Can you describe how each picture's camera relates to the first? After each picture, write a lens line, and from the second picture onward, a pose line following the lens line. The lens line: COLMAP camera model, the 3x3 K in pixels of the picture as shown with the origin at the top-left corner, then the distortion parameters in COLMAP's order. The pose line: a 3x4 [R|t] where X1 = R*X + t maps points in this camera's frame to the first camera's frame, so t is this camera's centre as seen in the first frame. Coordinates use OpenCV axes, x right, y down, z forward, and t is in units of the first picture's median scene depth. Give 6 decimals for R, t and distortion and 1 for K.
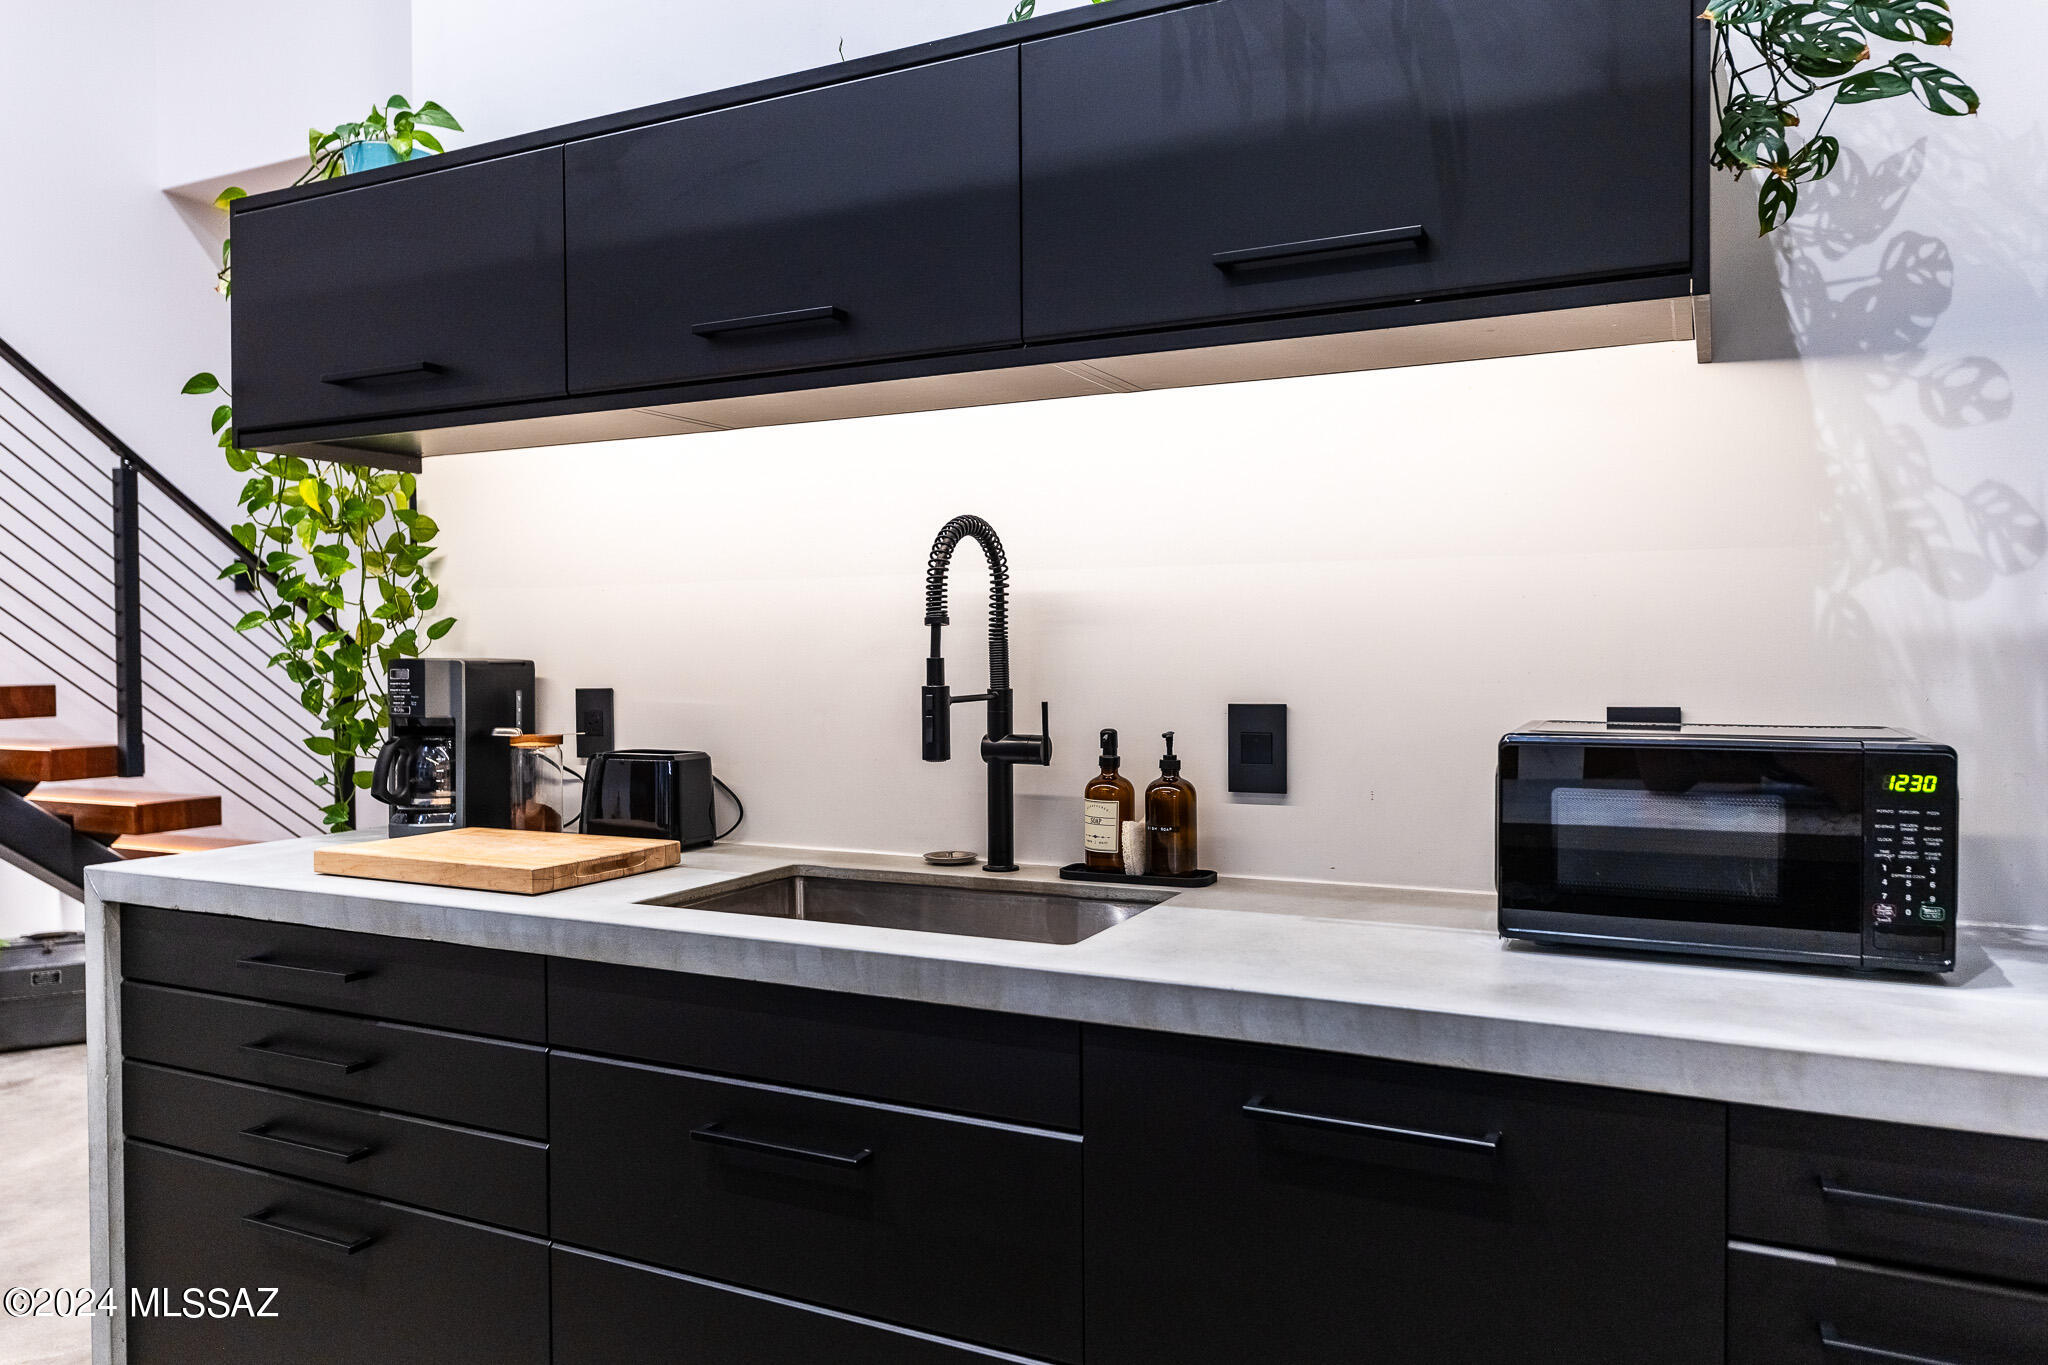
lens RADIAL K [[1333.7, 0, 1033.5], [0, 1333.7, 683.0], [0, 0, 1]] dist [-0.002004, -0.001208]
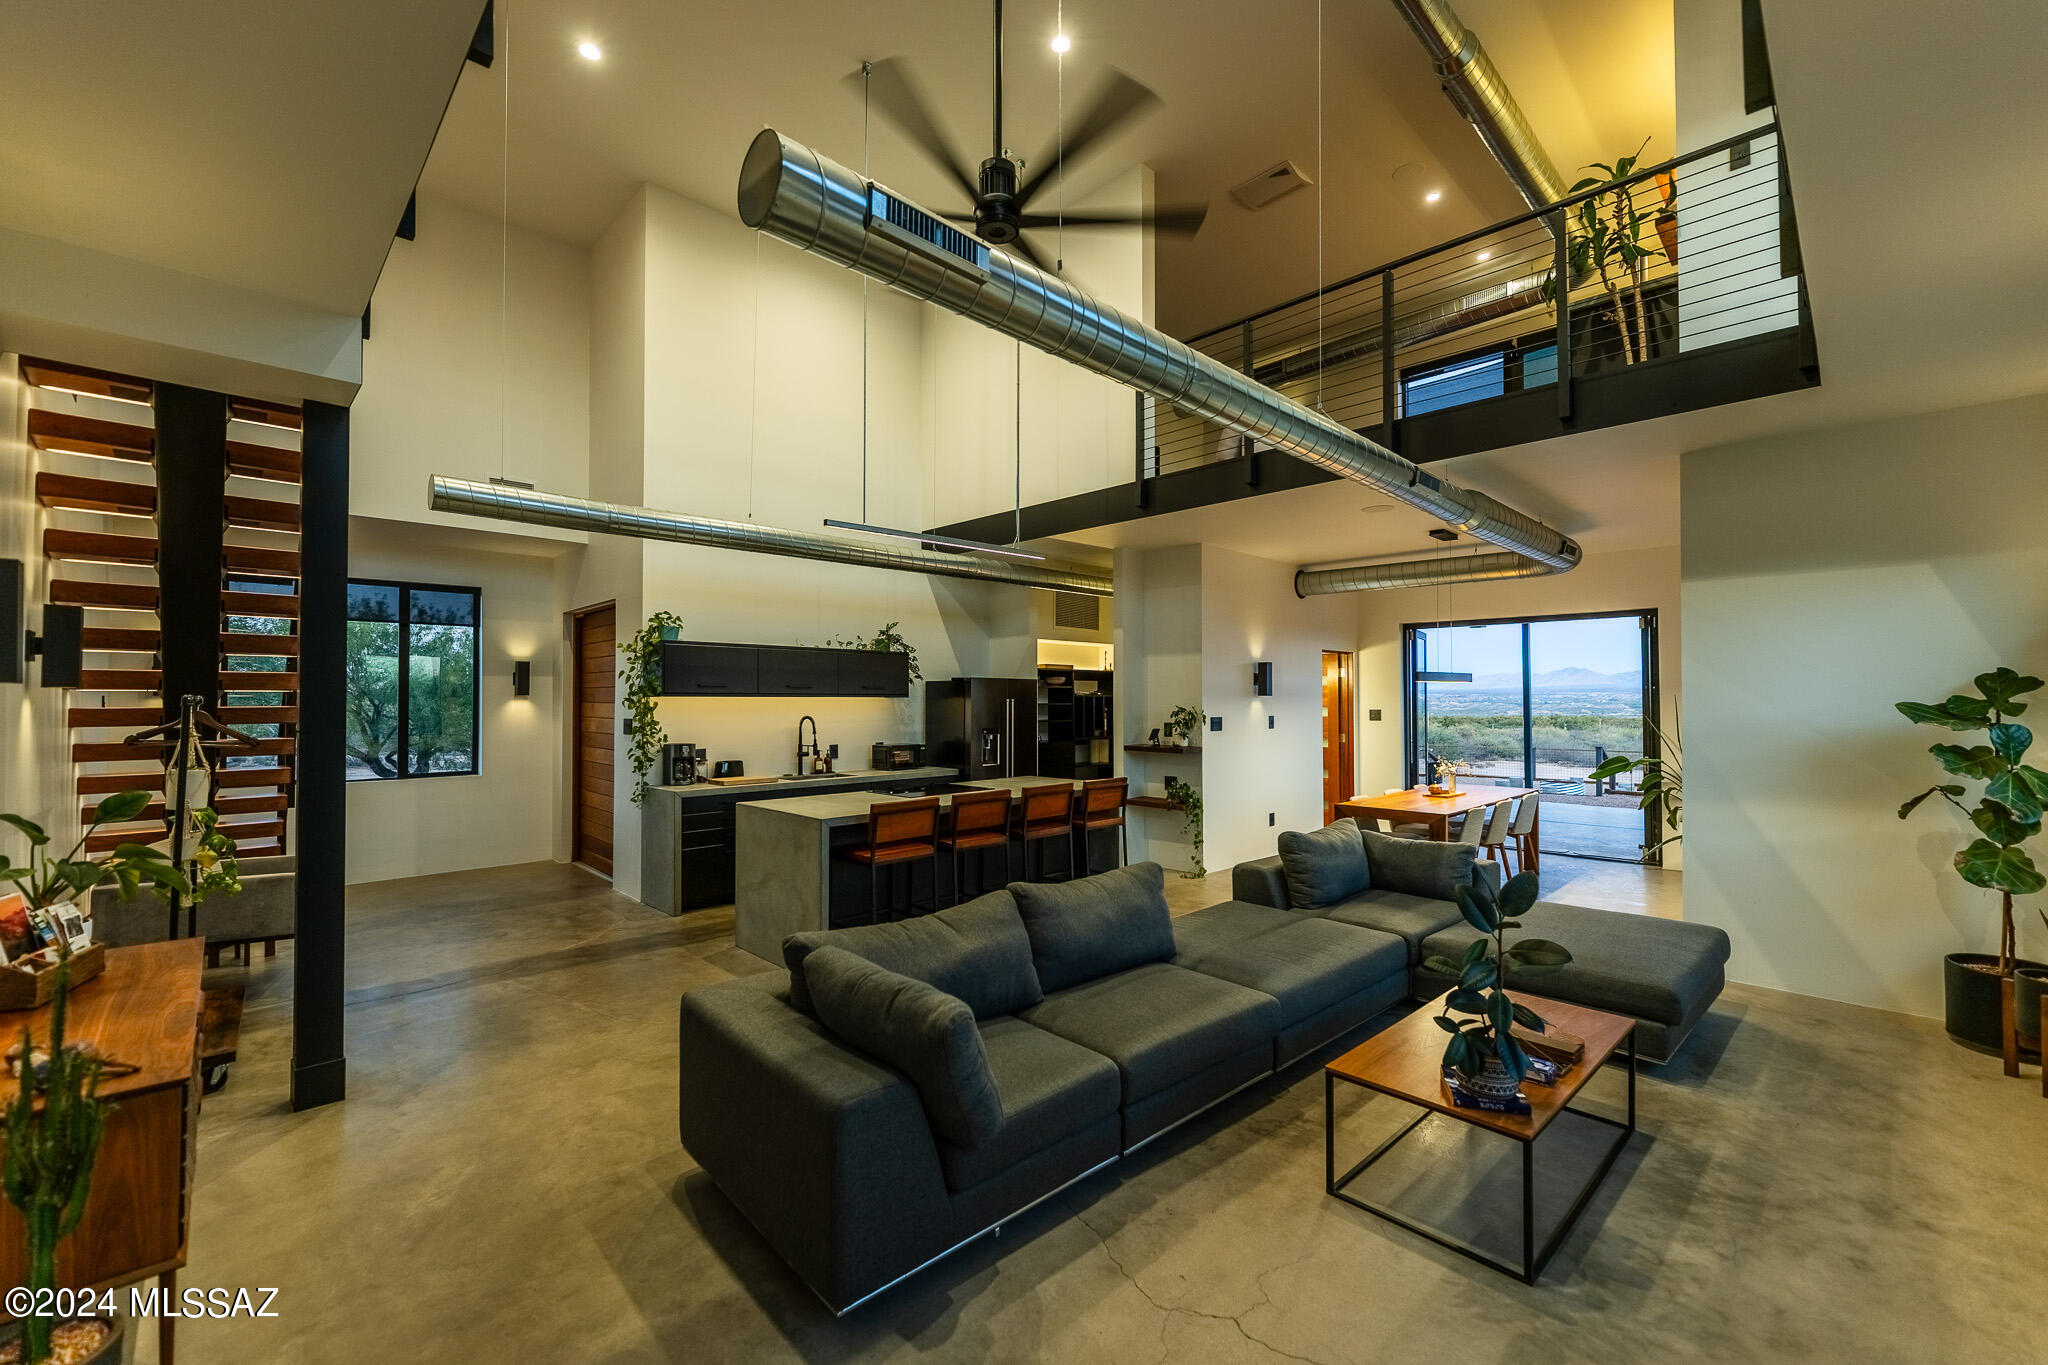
lens RADIAL K [[836.2, 0, 1024.0], [0, 836.2, 682.5], [0, 0, 1]] dist [0.000552, -0.000054]
pose [[0.353918, 0.025525, 0.934928, -2.718535], [0.025823, 0.998980, -0.037049, -0.091240], [-0.934920, 0.037255, 0.352898, -1.065960]]
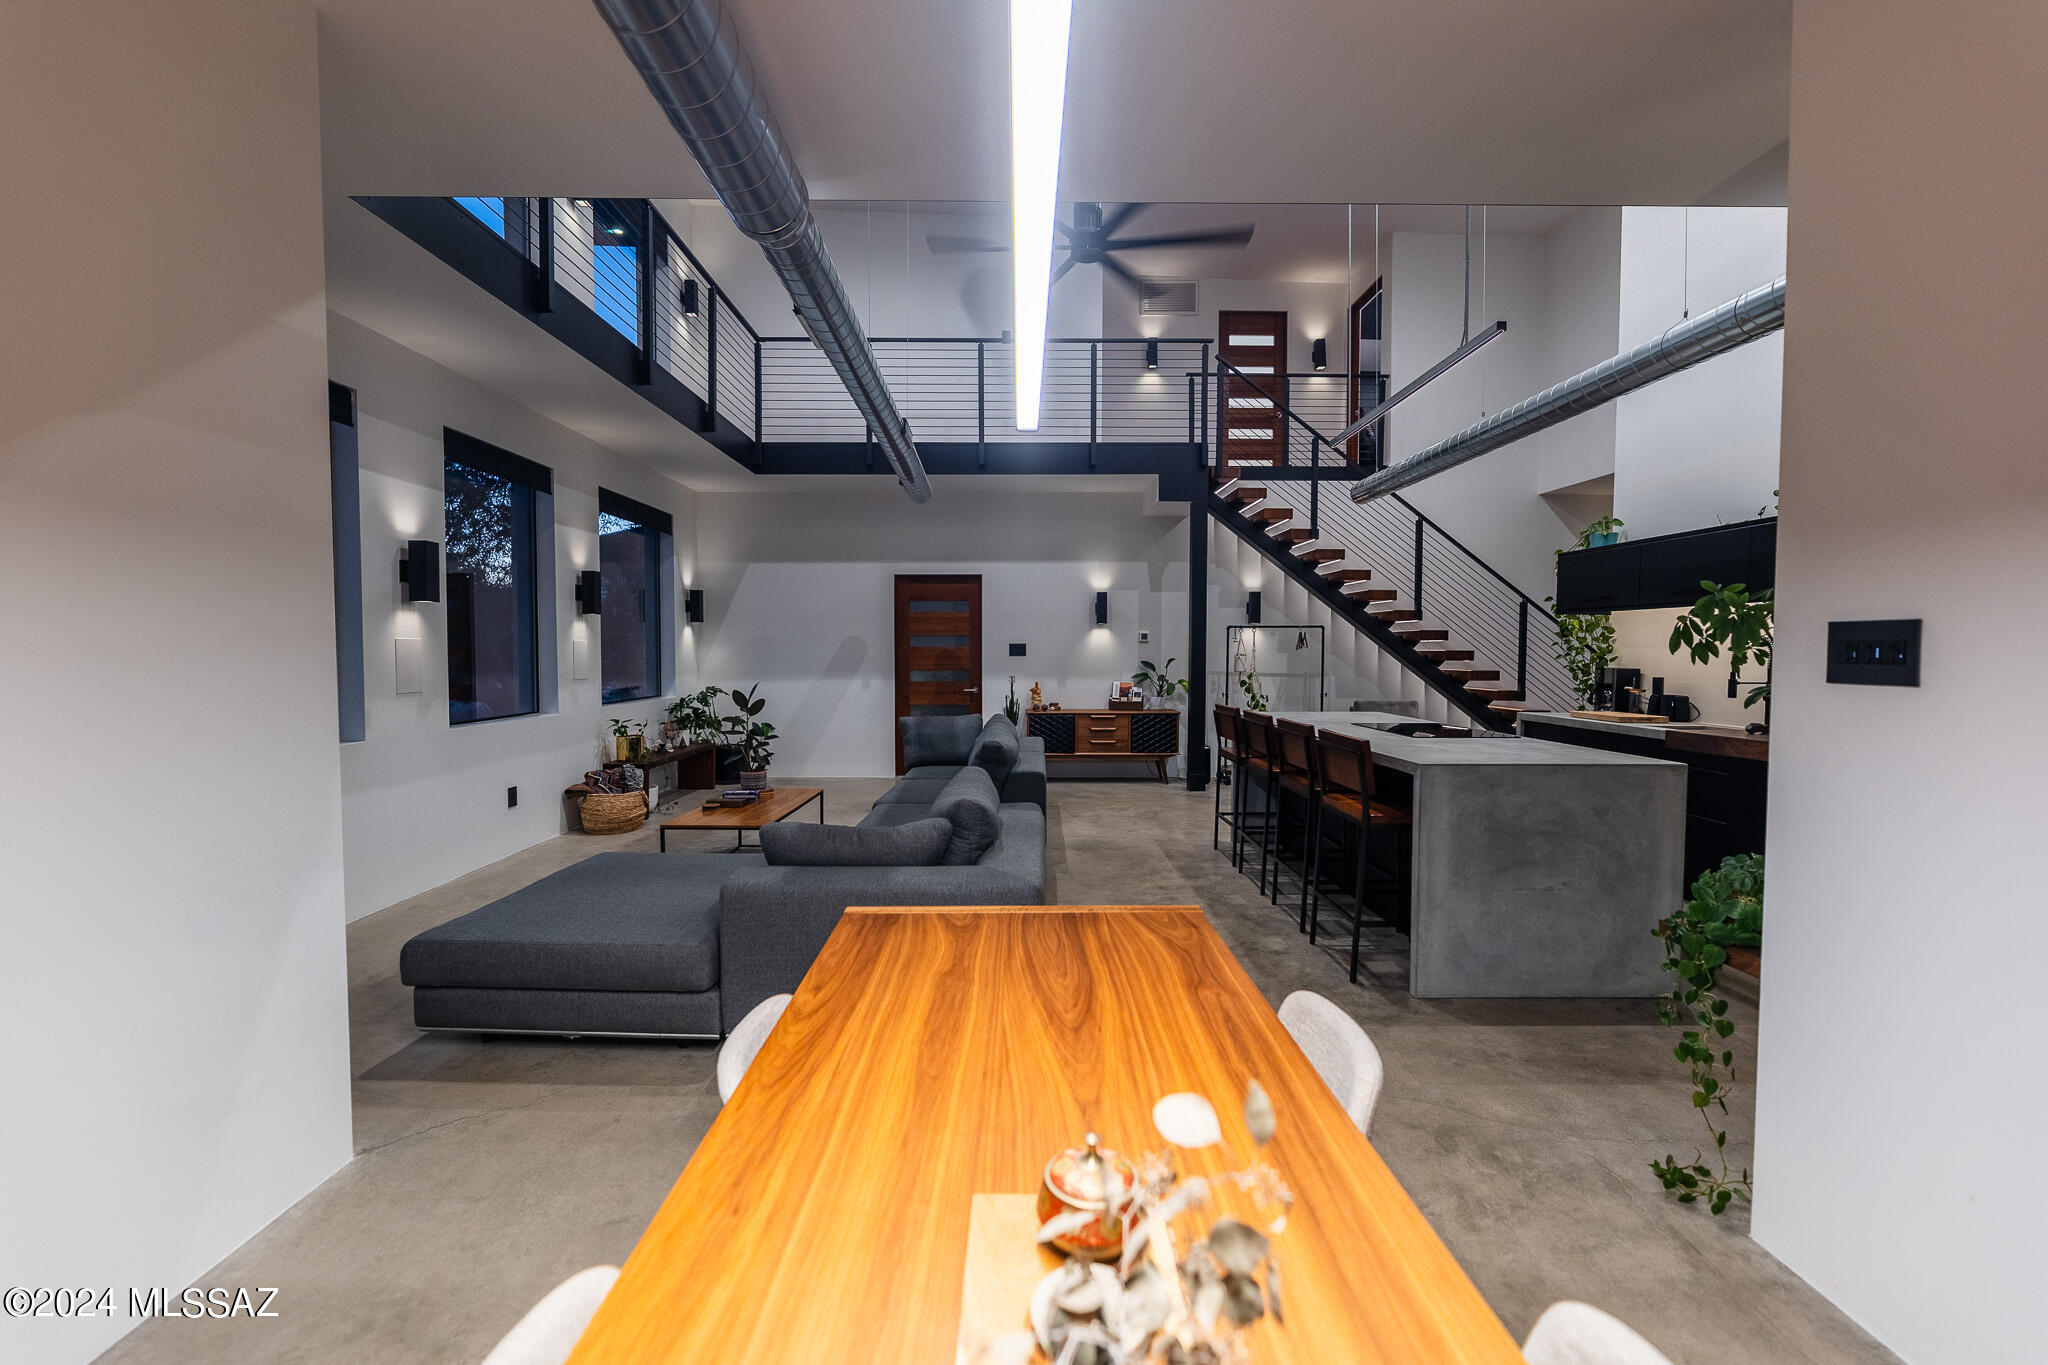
lens RADIAL K [[825.6, 0, 1020.4], [0, 825.6, 679.1], [0, 0, 1]] dist [-0.000737, -0.000259]
pose [[0.433385, 0.038979, -0.900366, 0.962062], [-0.028430, 0.999158, 0.029571, -0.007489], [0.900761, 0.012781, 0.434128, -1.560038]]
